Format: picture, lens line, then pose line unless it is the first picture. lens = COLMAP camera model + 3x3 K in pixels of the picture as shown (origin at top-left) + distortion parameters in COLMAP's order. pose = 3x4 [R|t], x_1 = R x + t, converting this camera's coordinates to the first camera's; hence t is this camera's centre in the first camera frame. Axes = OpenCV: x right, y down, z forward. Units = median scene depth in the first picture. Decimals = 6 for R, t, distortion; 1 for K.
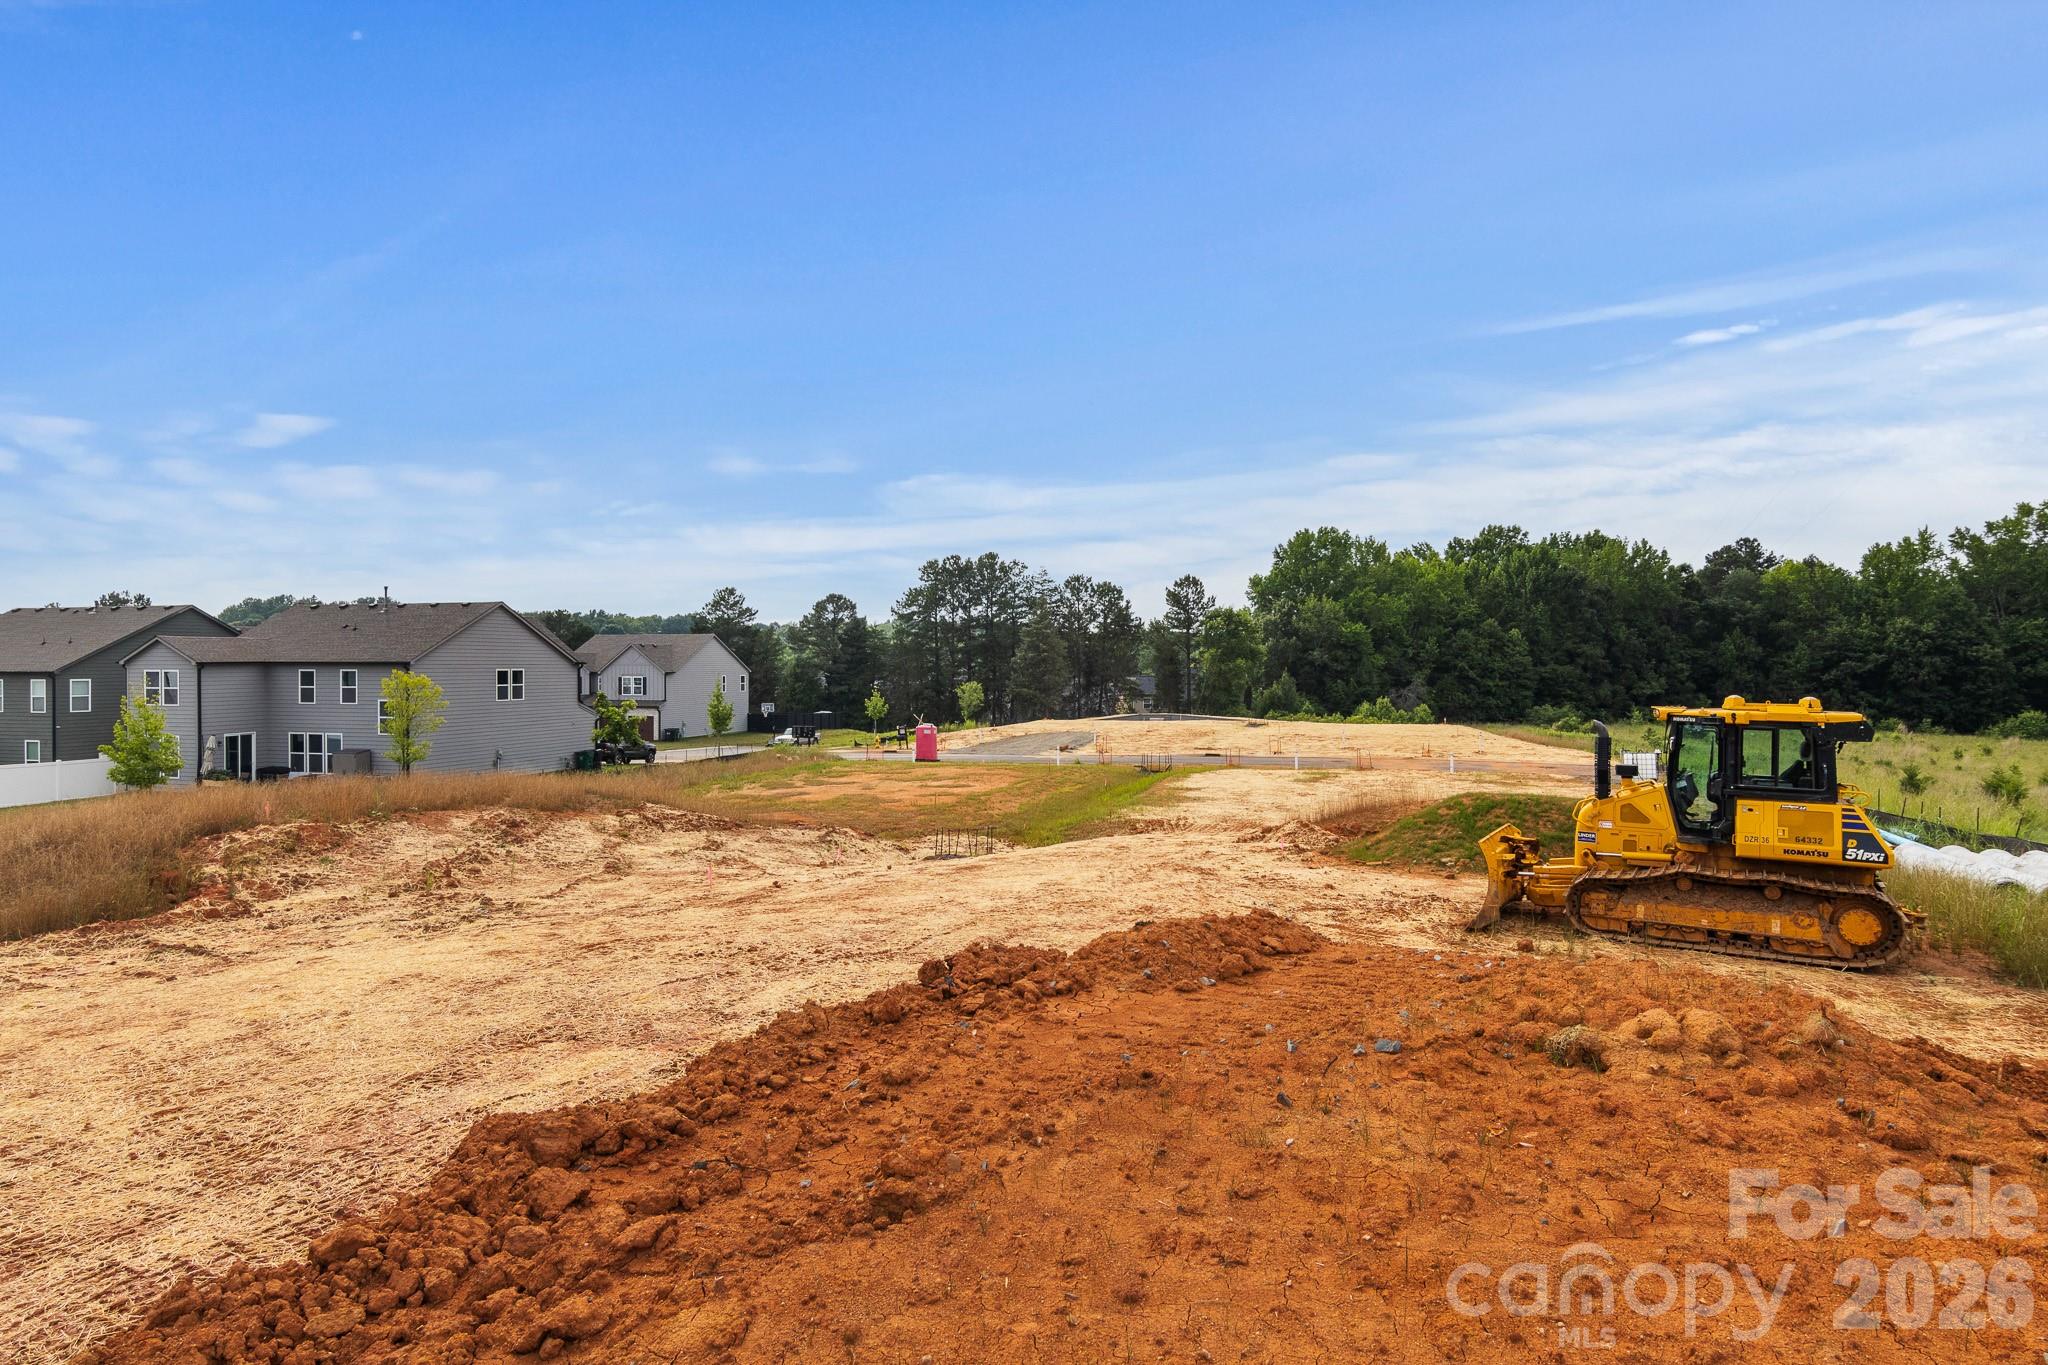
lens RADIAL K [[1247.7, 0, 1023.4], [0, 1247.7, 675.4], [0, 0, 1]] dist [0.018213, 0.000907]
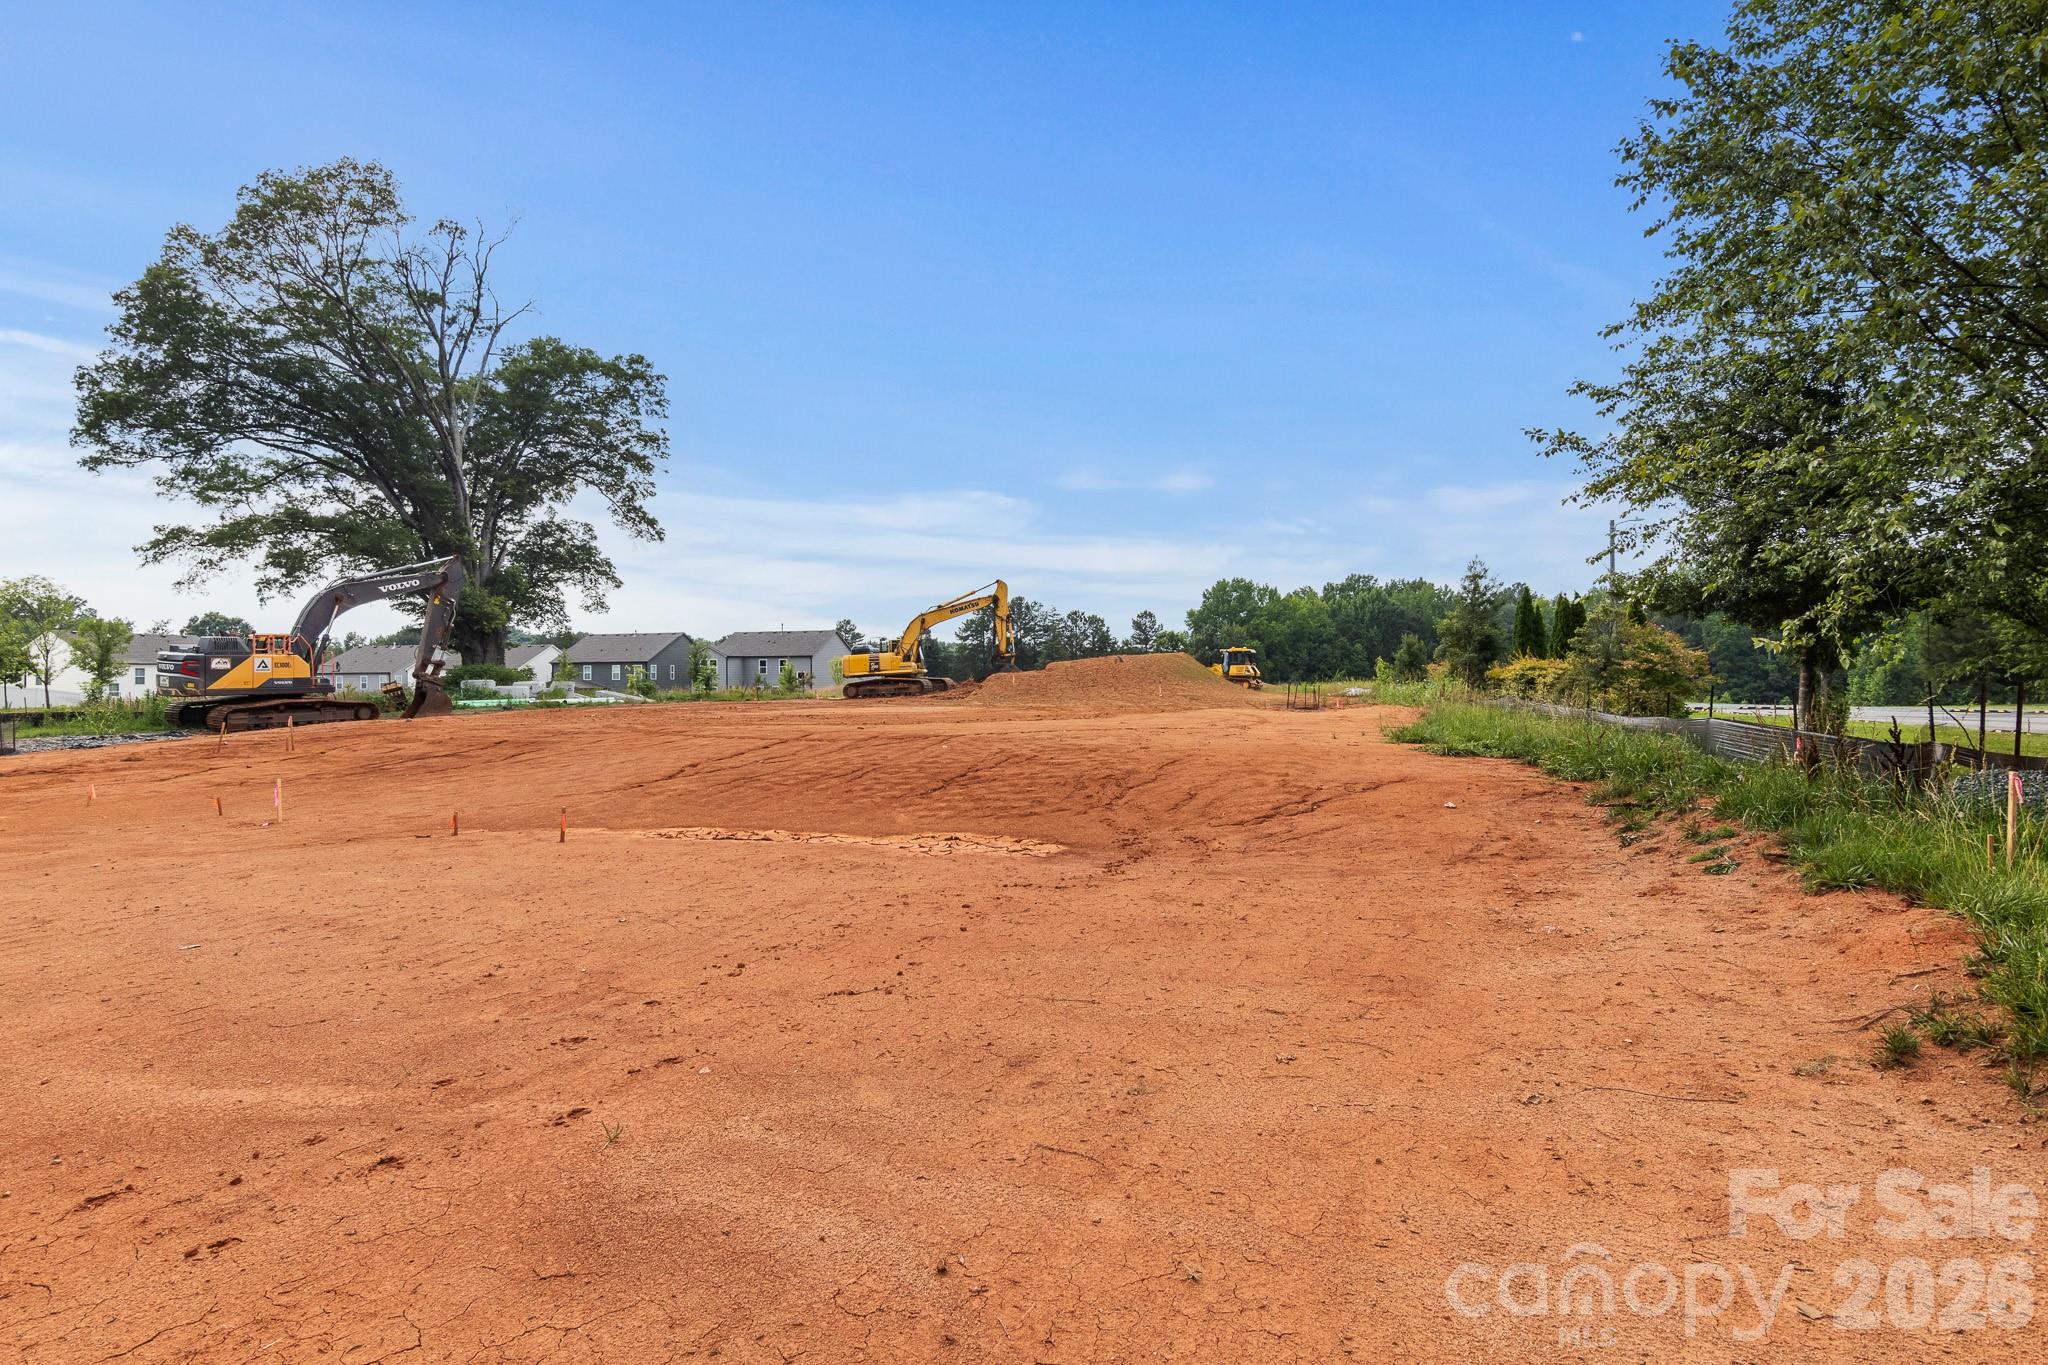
lens RADIAL K [[1044.4, 0, 1019.5], [0, 1044.4, 677.5], [0, 0, 1]] dist [0.009643, -0.002996]
pose [[0.999985, -0.005229, -0.001494, -0.023628], [0.005214, 0.999932, -0.010402, 0.015595], [0.001548, 0.010394, 0.999945, -0.290535]]
